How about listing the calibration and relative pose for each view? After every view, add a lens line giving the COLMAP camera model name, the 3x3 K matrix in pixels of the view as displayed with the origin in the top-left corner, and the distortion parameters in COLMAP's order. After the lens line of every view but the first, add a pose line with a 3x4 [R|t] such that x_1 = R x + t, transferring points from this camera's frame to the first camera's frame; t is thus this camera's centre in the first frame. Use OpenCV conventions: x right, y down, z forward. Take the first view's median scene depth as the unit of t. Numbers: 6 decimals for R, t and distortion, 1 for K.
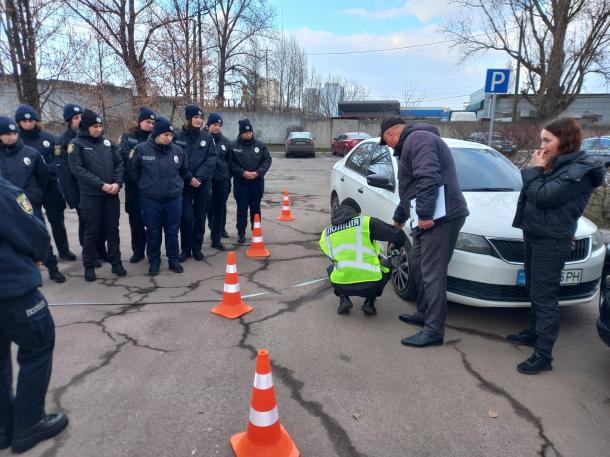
lens RADIAL K [[449.3, 0, 305.0], [0, 449.3, 228.5], [0, 0, 1]] dist [0.050927, -0.046891]
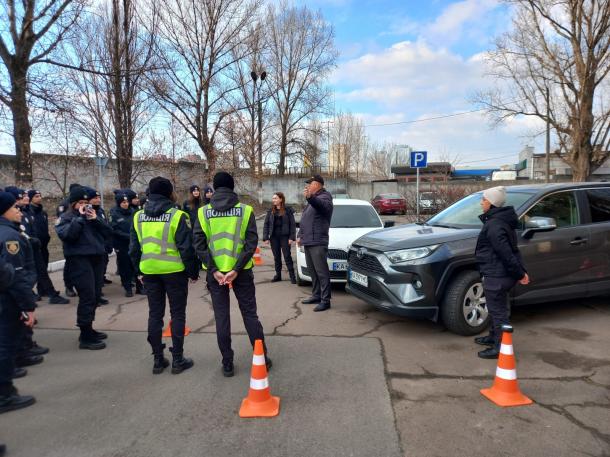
lens RADIAL K [[449.3, 0, 305.0], [0, 449.3, 228.5], [0, 0, 1]] dist [0.050927, -0.046891]
pose [[0.986665, -0.015375, -0.162034, 0.088310], [-0.006441, 0.991060, -0.133261, 0.027355], [0.162634, 0.132528, 0.977746, -0.134028]]
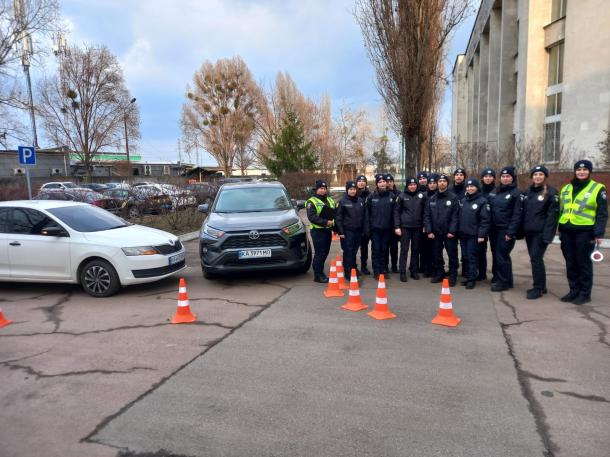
lens RADIAL K [[449.3, 0, 305.0], [0, 449.3, 228.5], [0, 0, 1]] dist [0.050927, -0.046891]
pose [[0.336066, -0.134436, 0.932195, -0.169432], [0.231896, 0.971102, 0.056446, -0.001814], [-0.912844, 0.197202, 0.357529, -0.050174]]
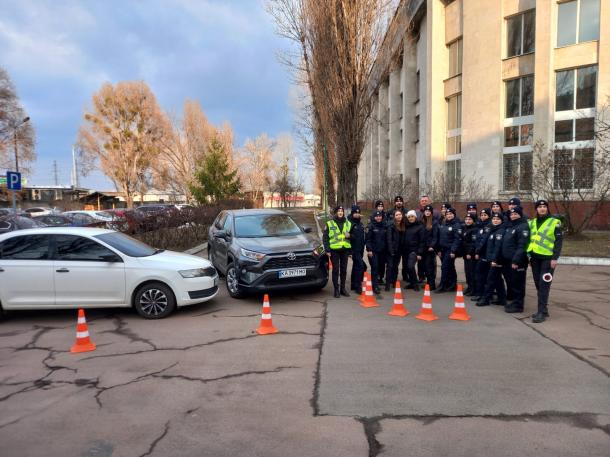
lens RADIAL K [[449.3, 0, 305.0], [0, 449.3, 228.5], [0, 0, 1]] dist [0.050927, -0.046891]
pose [[0.095547, -0.080610, 0.992156, -0.230002], [0.230960, 0.971311, 0.056675, -0.024200], [-0.968260, 0.223733, 0.111424, 0.030953]]
